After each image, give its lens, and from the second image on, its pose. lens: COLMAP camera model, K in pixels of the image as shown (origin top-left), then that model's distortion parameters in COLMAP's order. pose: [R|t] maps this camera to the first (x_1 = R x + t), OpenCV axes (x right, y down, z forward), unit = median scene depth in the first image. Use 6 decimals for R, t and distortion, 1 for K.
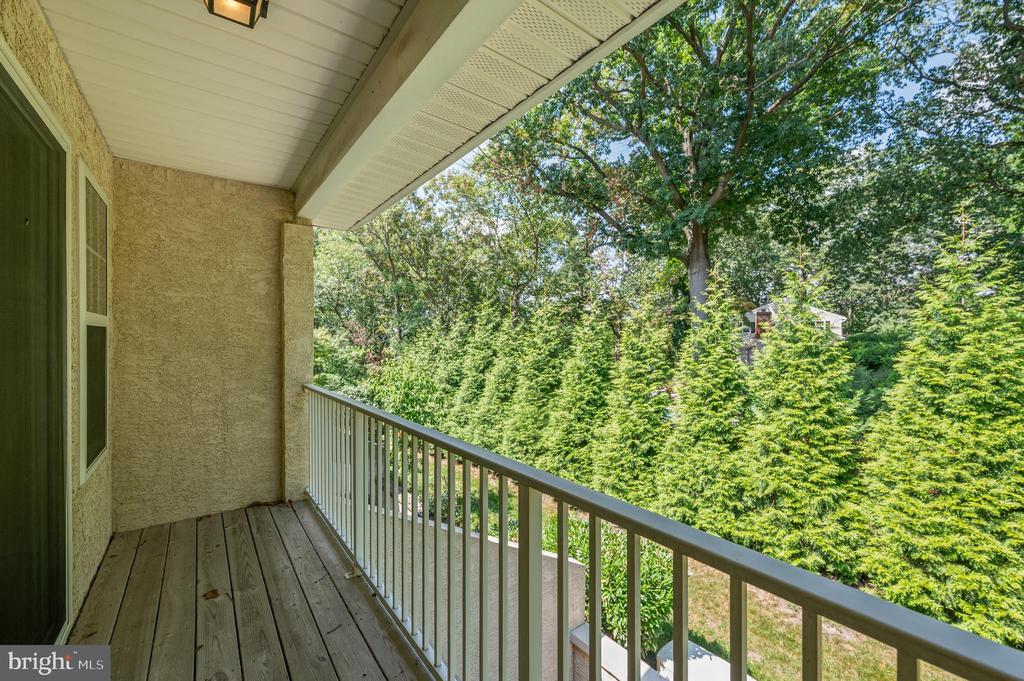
lens RADIAL K [[409.2, 0, 520.6], [0, 409.2, 341.5], [0, 0, 1]] dist [0.000943, -0.001383]
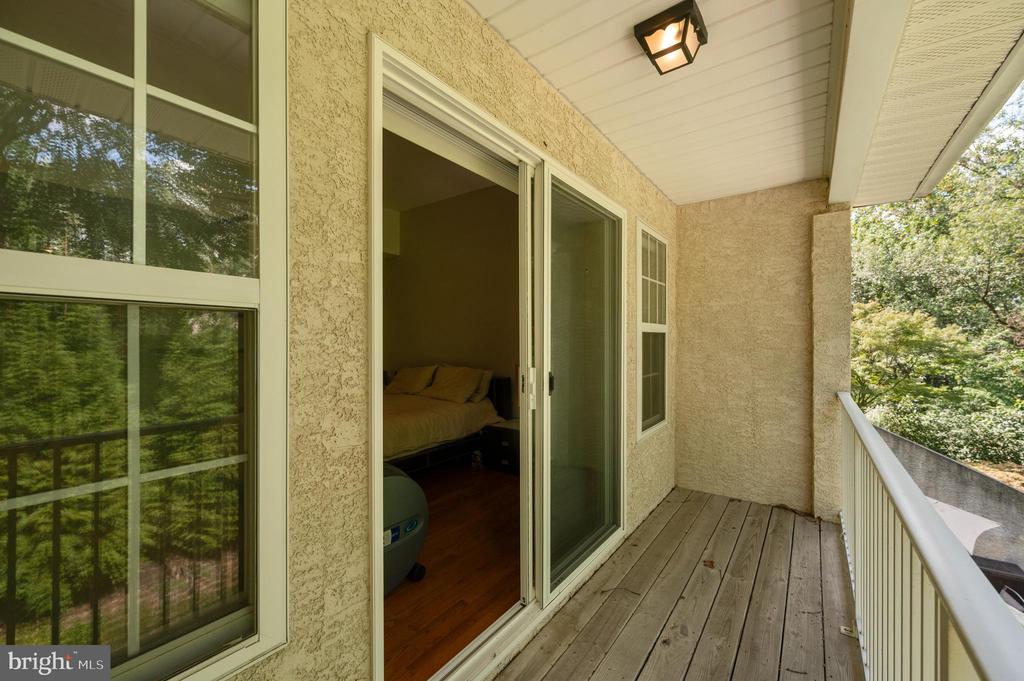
lens RADIAL K [[409.2, 0, 522.5], [0, 409.2, 341.3], [0, 0, 1]] dist [0.000943, -0.001383]
pose [[0.298514, -0.006356, -0.954384, 0.120003], [-0.000036, 0.999978, -0.006671, 0.001991], [0.954405, 0.002026, 0.298507, 0.101772]]
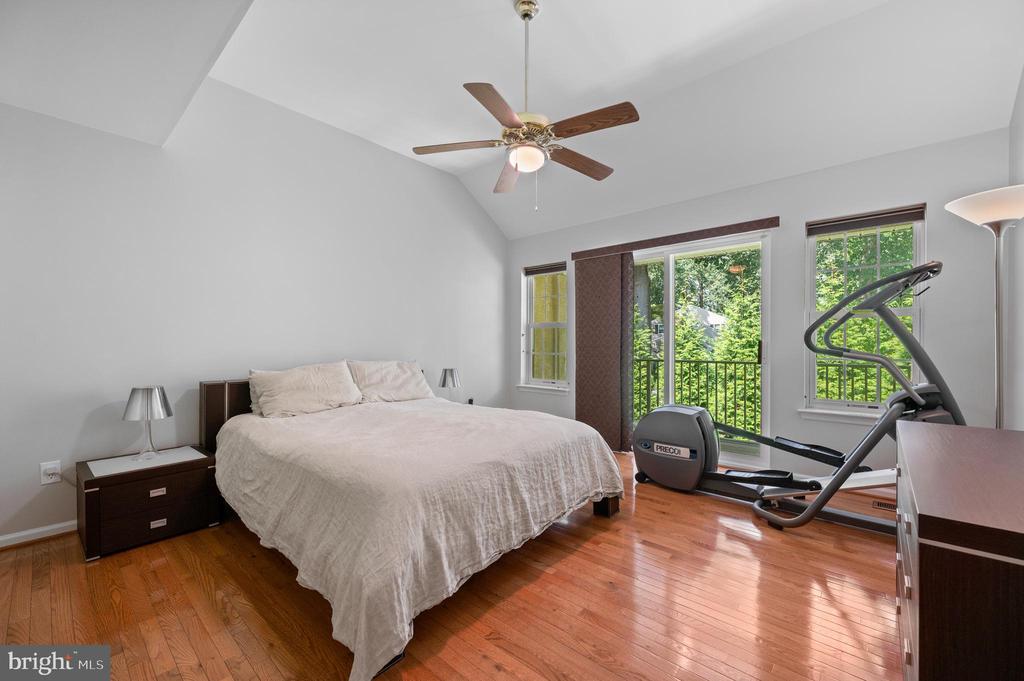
lens RADIAL K [[409.2, 0, 510.4], [0, 409.2, 341.7], [0, 0, 1]] dist [0.000943, -0.001383]
pose [[0.980649, -0.010334, 0.195500, -0.214594], [0.010735, 0.999942, -0.000990, 0.002771], [-0.195479, 0.003070, 0.980703, -0.158193]]
